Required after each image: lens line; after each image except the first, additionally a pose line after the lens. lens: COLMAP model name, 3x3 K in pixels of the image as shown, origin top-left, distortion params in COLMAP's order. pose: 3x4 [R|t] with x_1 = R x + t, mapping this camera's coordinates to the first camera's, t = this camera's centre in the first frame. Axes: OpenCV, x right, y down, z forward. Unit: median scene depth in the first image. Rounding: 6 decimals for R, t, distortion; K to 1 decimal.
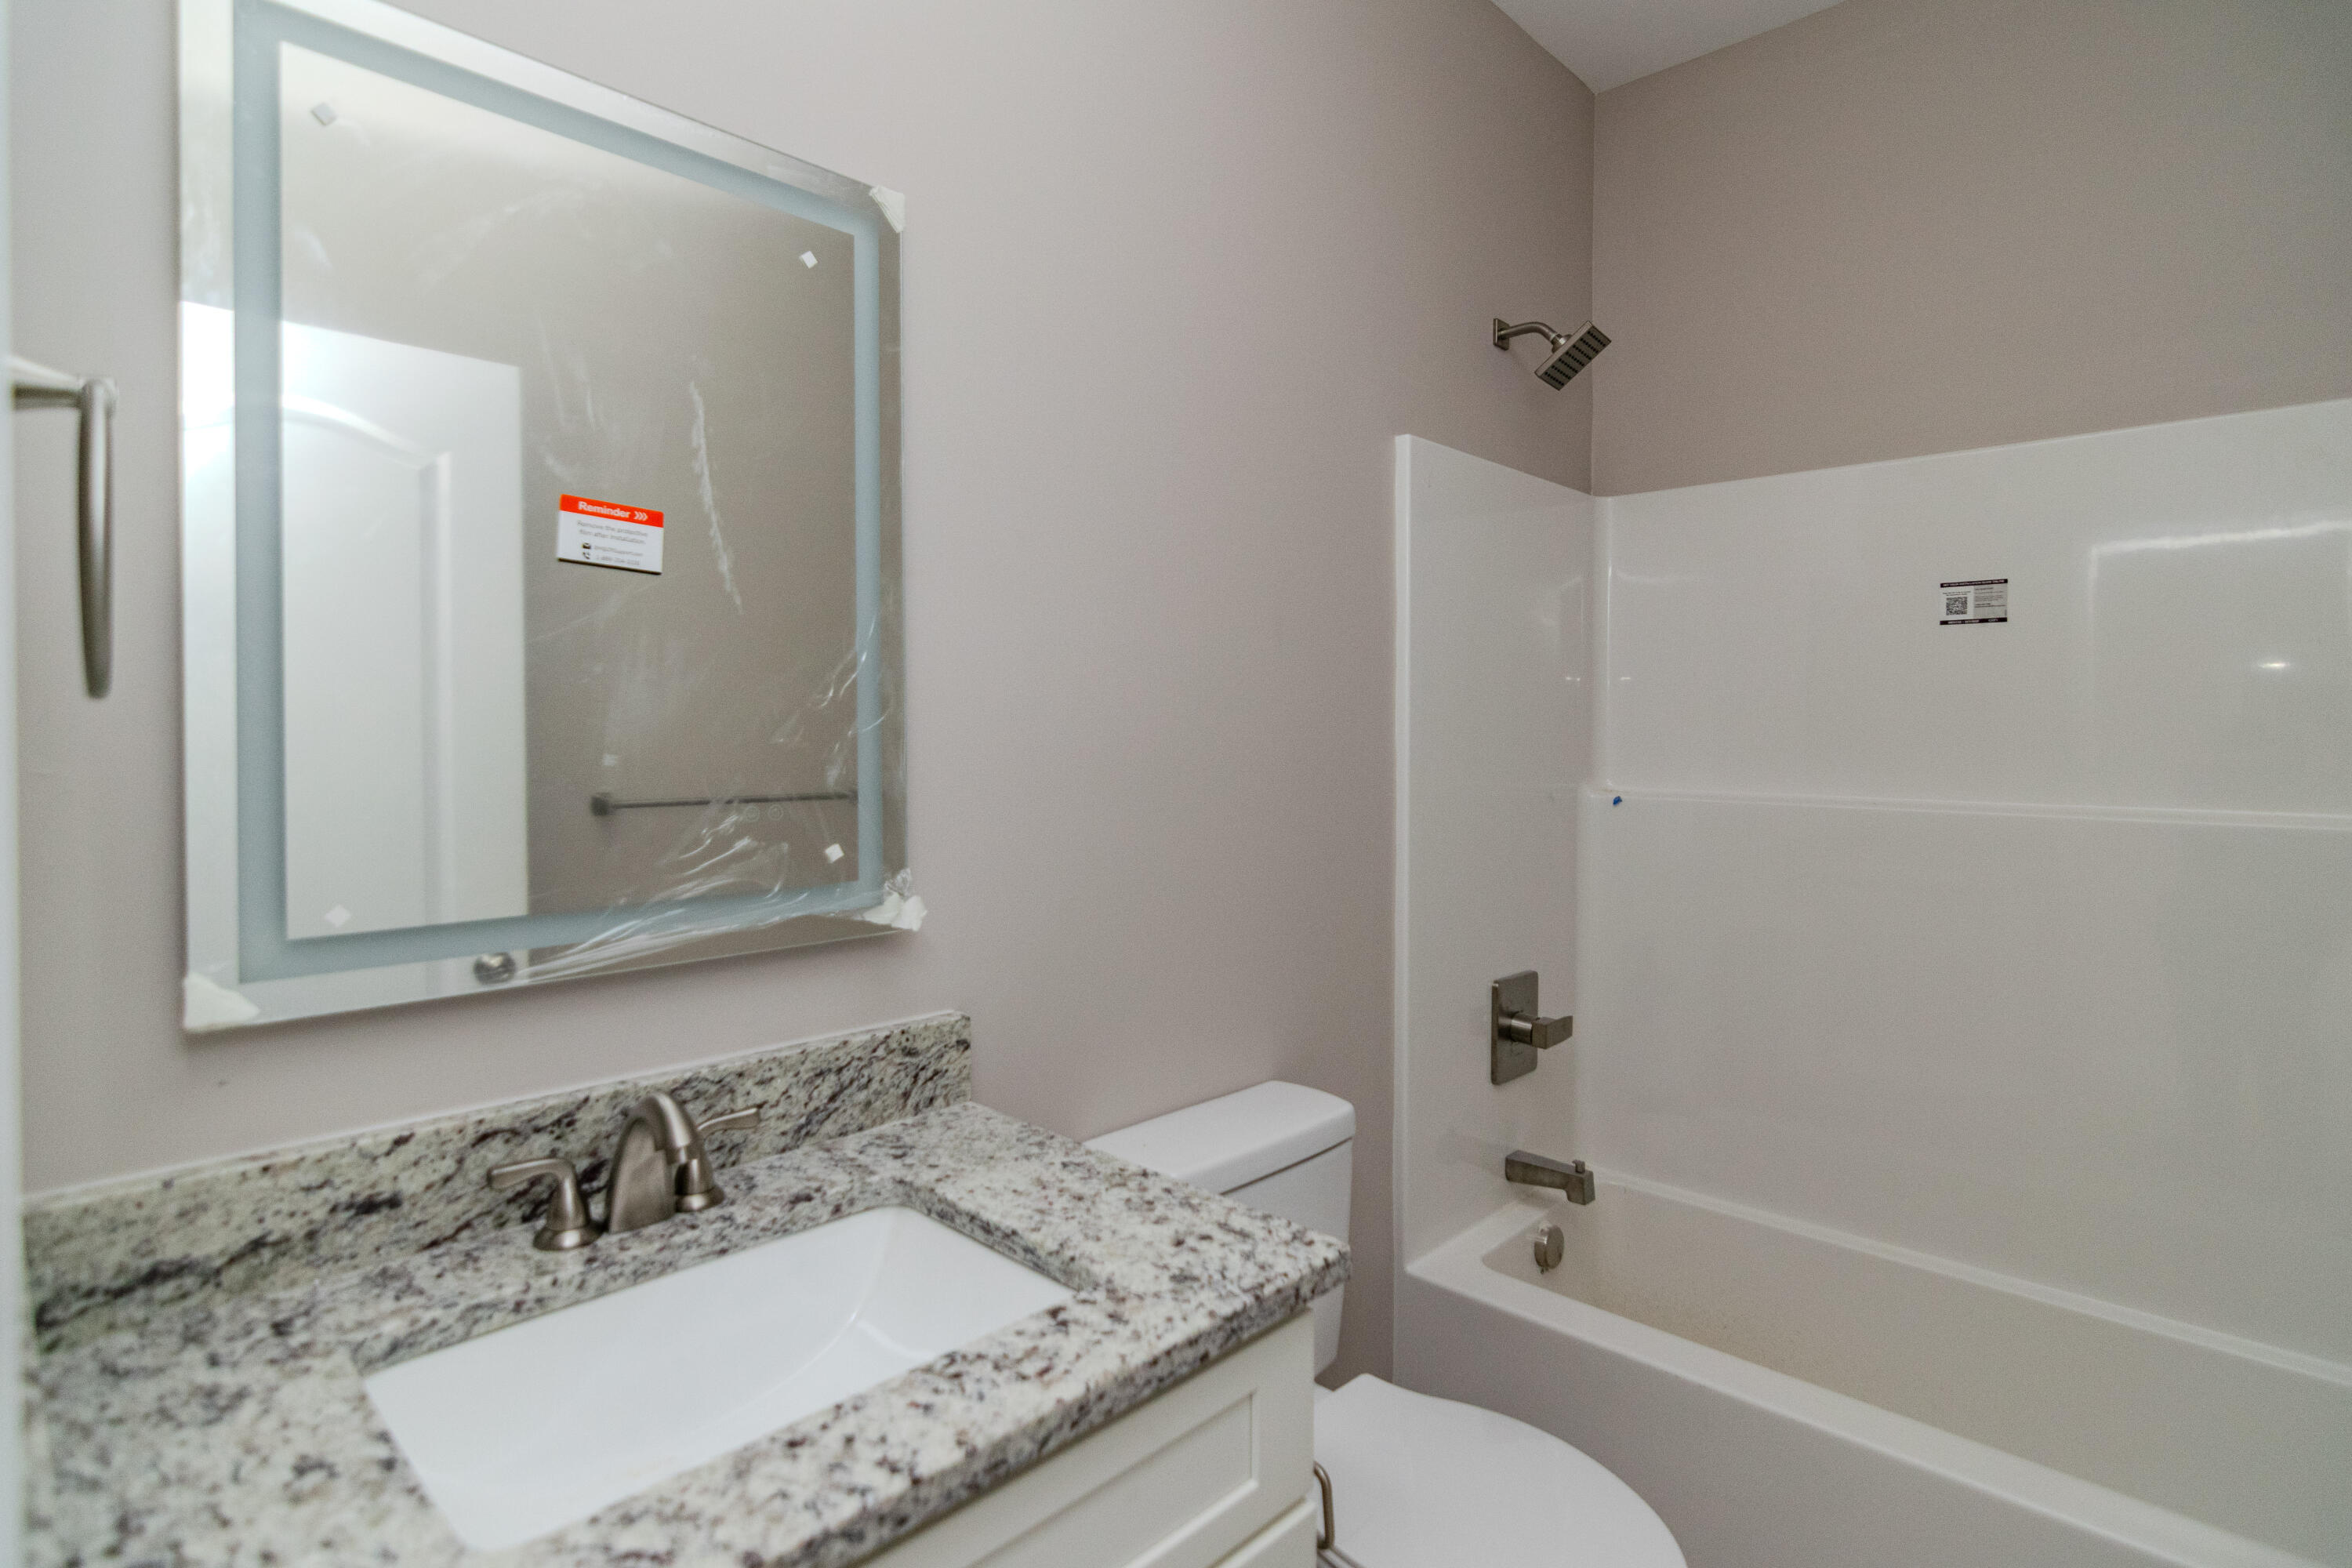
lens RADIAL K [[1168.0, 0, 1194.4], [0, 1168.0, 719.5], [0, 0, 1]] dist [-0.017818, -0.000149]
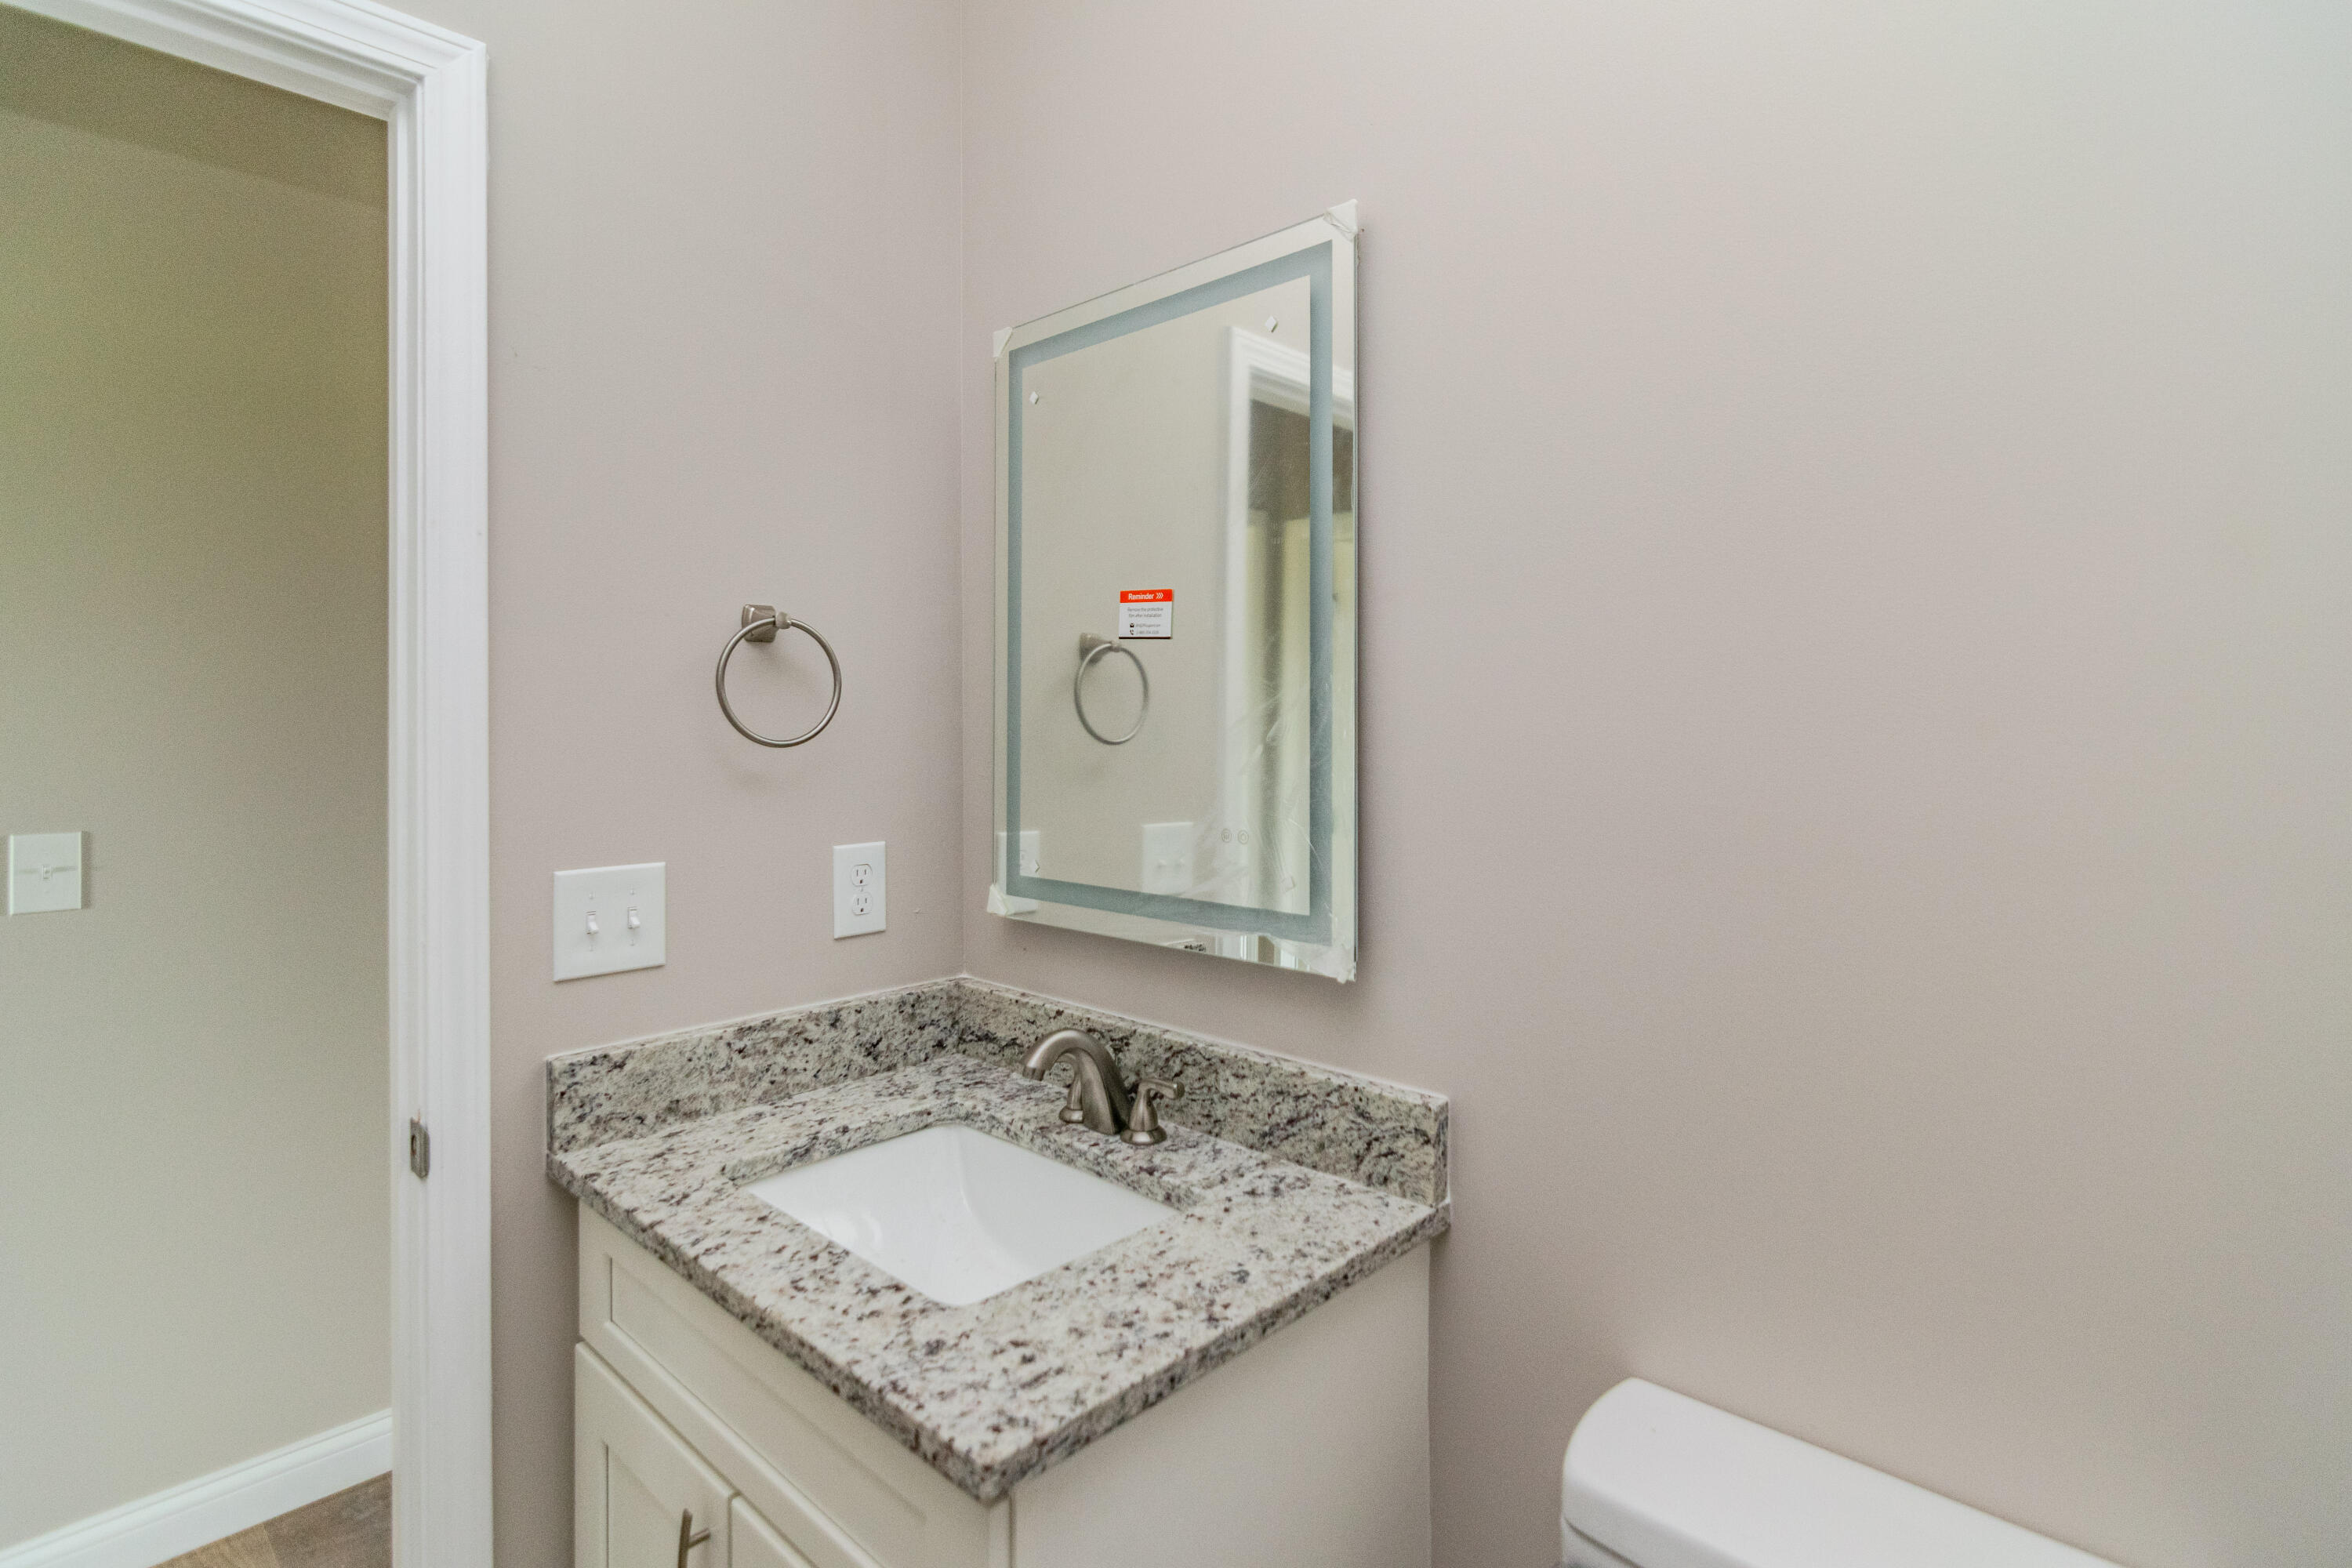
lens RADIAL K [[1180.4, 0, 1187.1], [0, 1180.4, 693.2], [0, 0, 1]] dist [-0.003053, -0.000640]
pose [[0.001262, -0.018432, -0.999829, 0.867639], [0.011808, 0.999761, -0.018416, -0.043253], [0.999929, -0.011783, 0.001479, 1.061793]]
